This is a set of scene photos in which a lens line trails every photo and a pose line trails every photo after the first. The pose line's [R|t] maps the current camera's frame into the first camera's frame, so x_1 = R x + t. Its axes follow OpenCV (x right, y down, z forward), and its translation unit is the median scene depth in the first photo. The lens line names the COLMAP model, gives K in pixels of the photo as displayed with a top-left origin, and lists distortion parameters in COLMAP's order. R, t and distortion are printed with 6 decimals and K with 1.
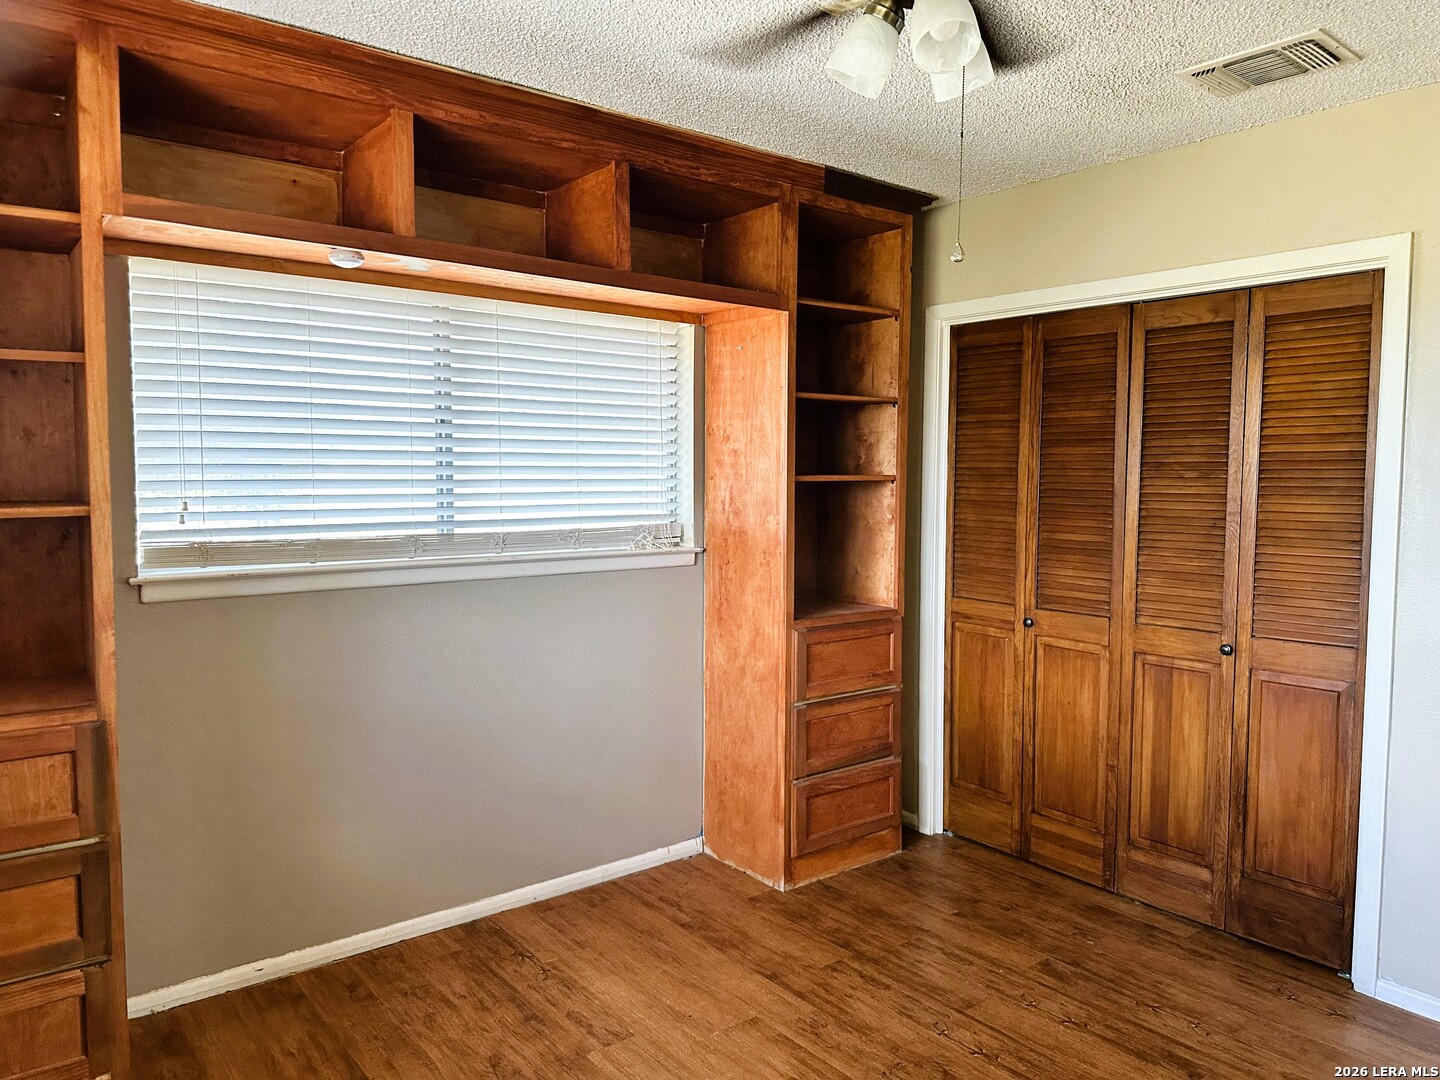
lens RADIAL K [[1009.4, 0, 720.0], [0, 1009.4, 540.0], [0, 0, 1]] dist [0.142079, -0.139156]
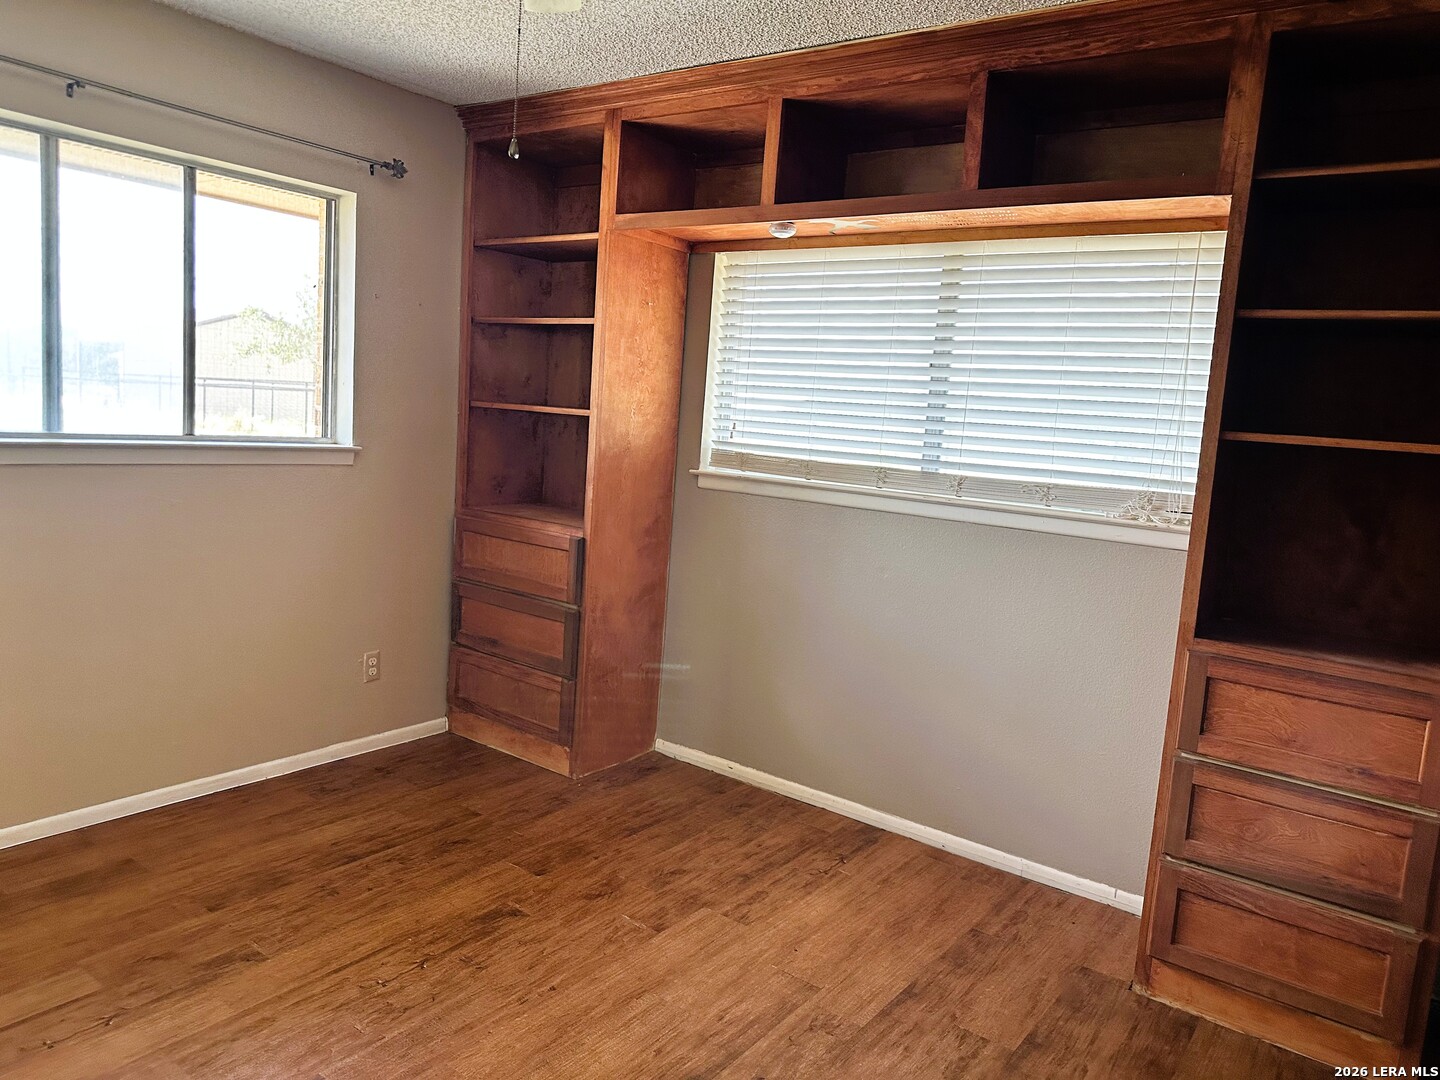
lens RADIAL K [[1030.6, 0, 748.2], [0, 1030.6, 537.2], [0, 0, 1]] dist [0.086966, -0.142761]
pose [[0.279733, 0.132745, -0.950857, 0.776975], [-0.137373, 0.985739, 0.097200, -0.019769], [0.950199, 0.103432, 0.293980, 0.562854]]
